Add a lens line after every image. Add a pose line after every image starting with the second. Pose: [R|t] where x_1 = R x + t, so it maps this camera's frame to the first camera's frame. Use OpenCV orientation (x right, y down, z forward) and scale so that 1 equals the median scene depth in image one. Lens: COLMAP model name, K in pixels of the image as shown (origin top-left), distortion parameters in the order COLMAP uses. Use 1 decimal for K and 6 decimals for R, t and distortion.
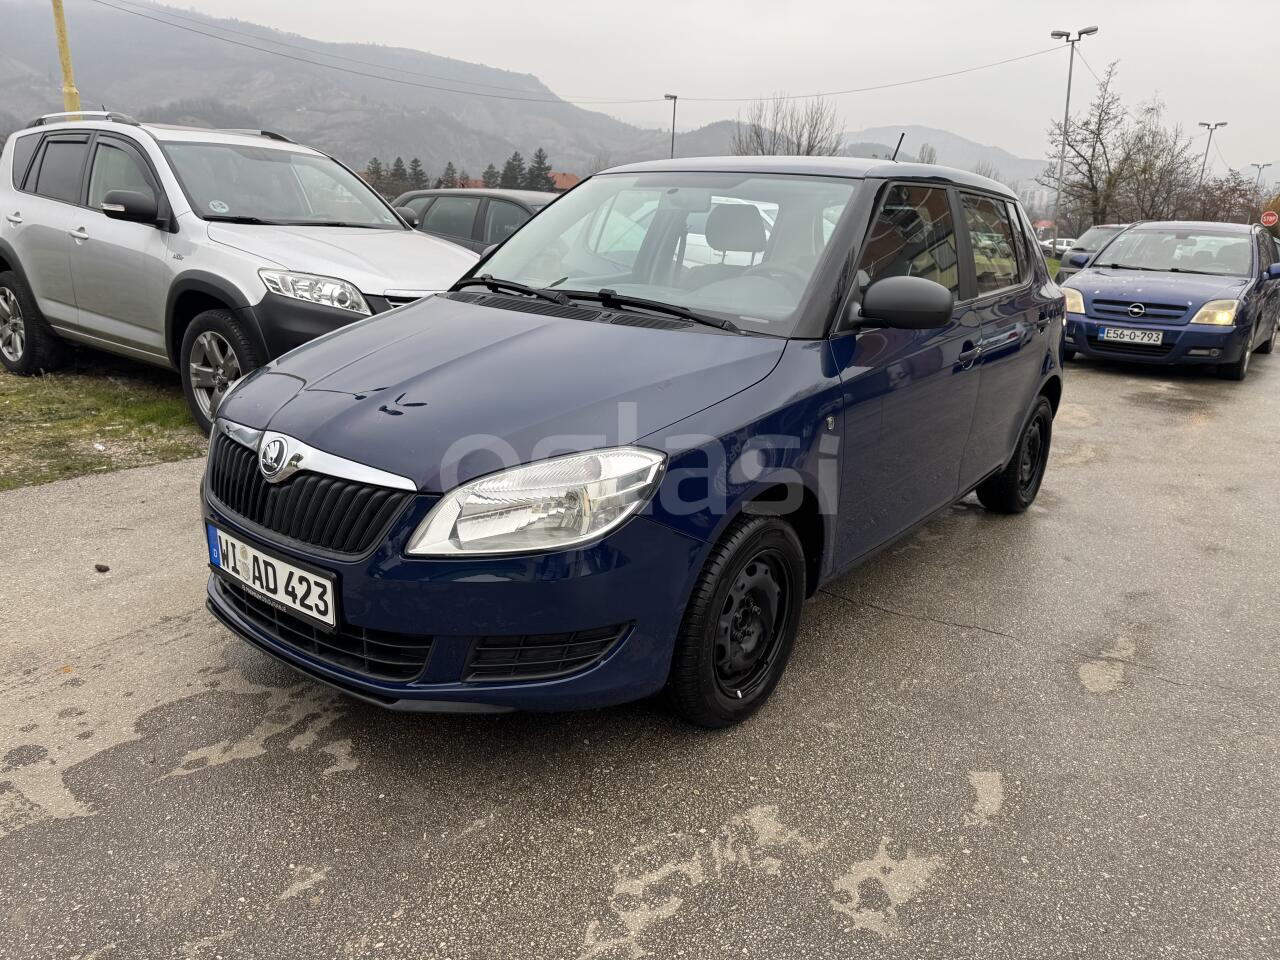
lens RADIAL K [[898.0, 0, 643.3], [0, 898.0, 484.2], [0, 0, 1]] dist [0.041050, -0.045834]
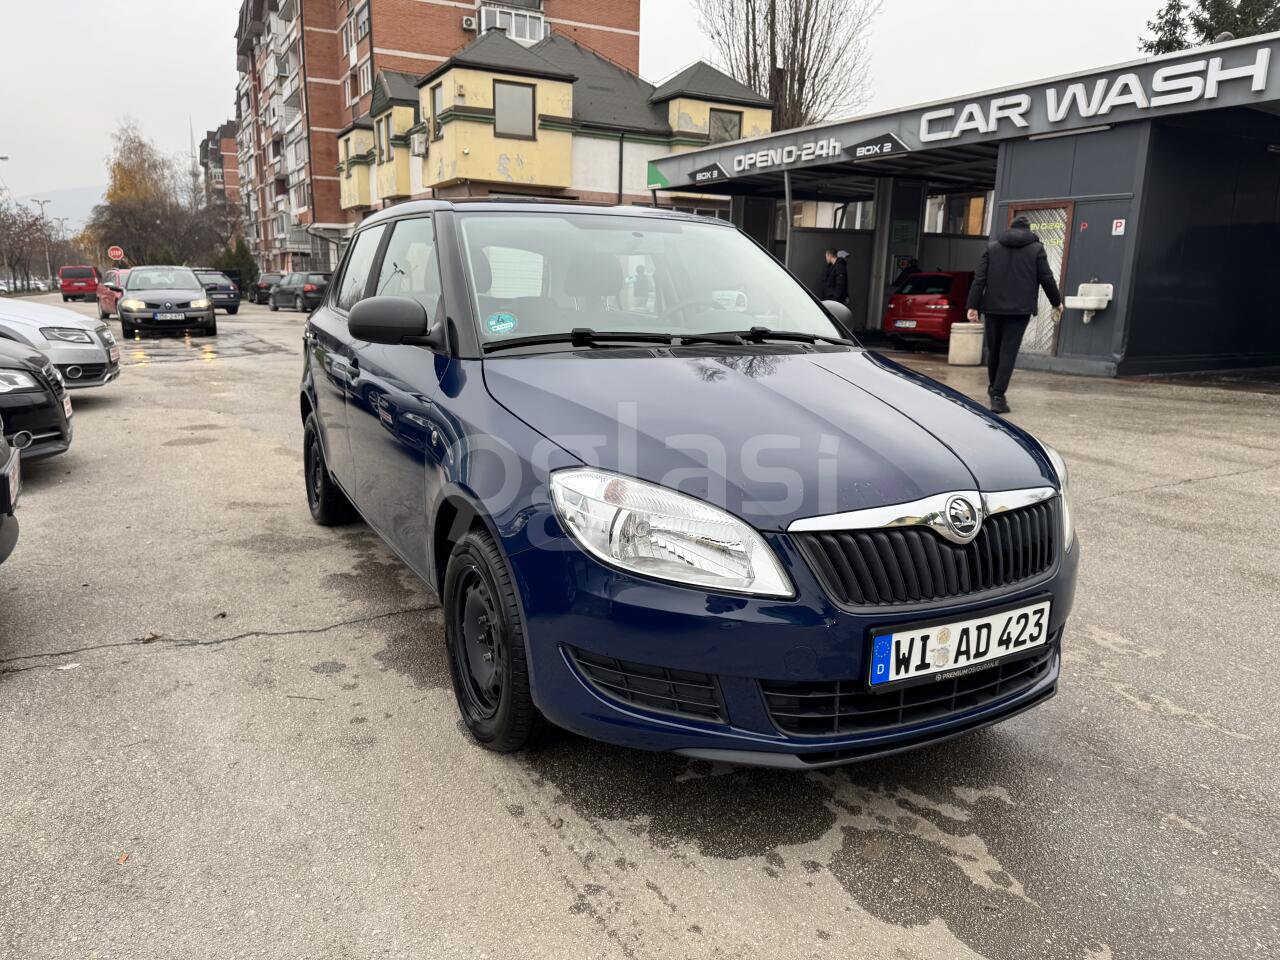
lens RADIAL K [[898.0, 0, 643.3], [0, 898.0, 484.2], [0, 0, 1]] dist [0.041050, -0.045834]
pose [[0.400552, -0.238354, 0.884729, -0.505434], [0.269738, 0.953459, 0.134750, -0.103114], [-0.875671, 0.184670, 0.446203, 0.320771]]
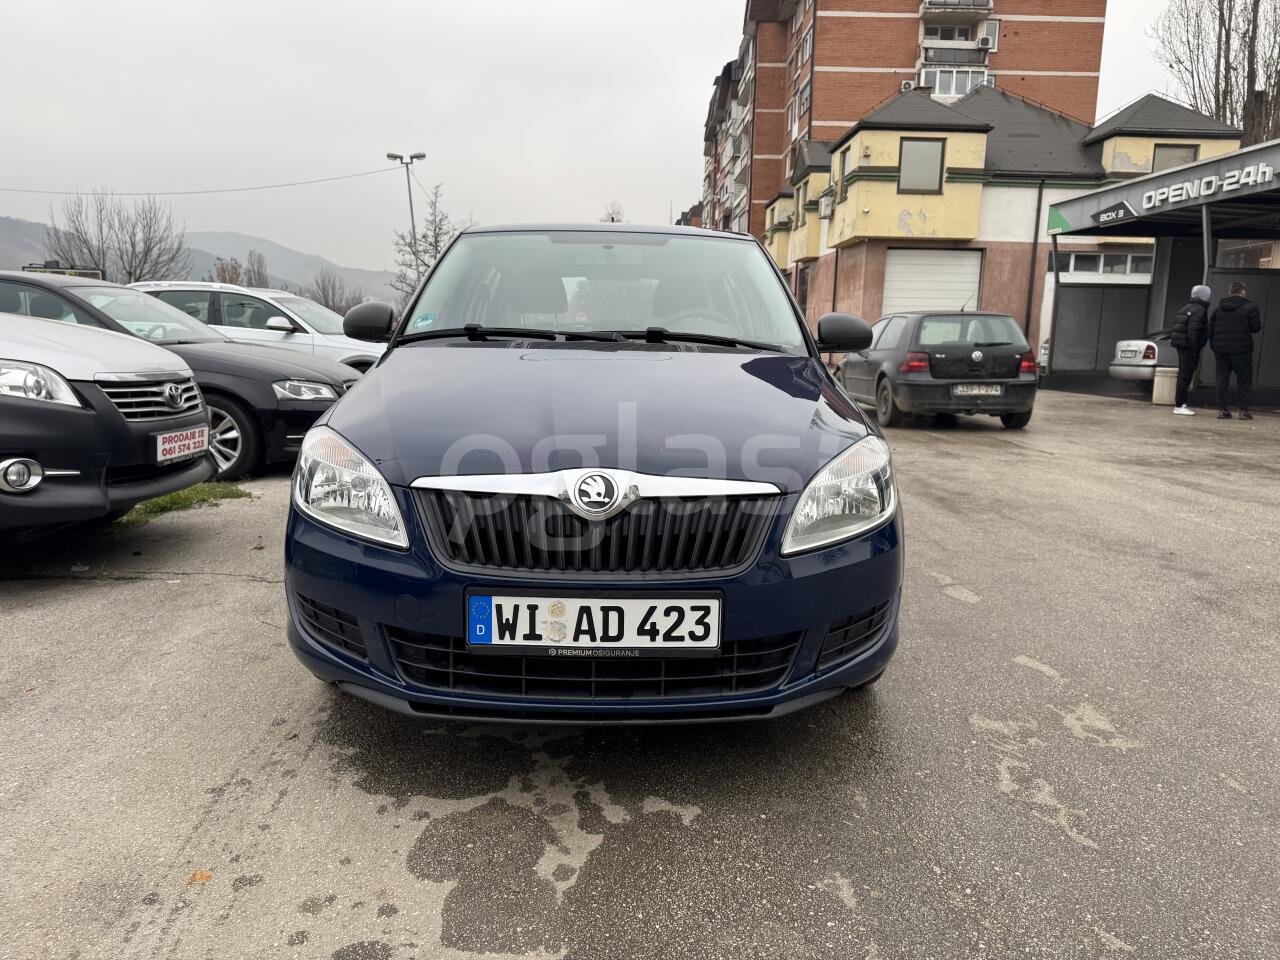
lens RADIAL K [[898.1, 0, 643.2], [0, 898.1, 475.2], [0, 0, 1]] dist [0.059406, -0.056859]
pose [[0.772859, -0.127574, 0.621622, -0.347436], [0.200717, 0.978436, -0.048749, 0.002796], [-0.601998, 0.162446, 0.781799, 0.093922]]
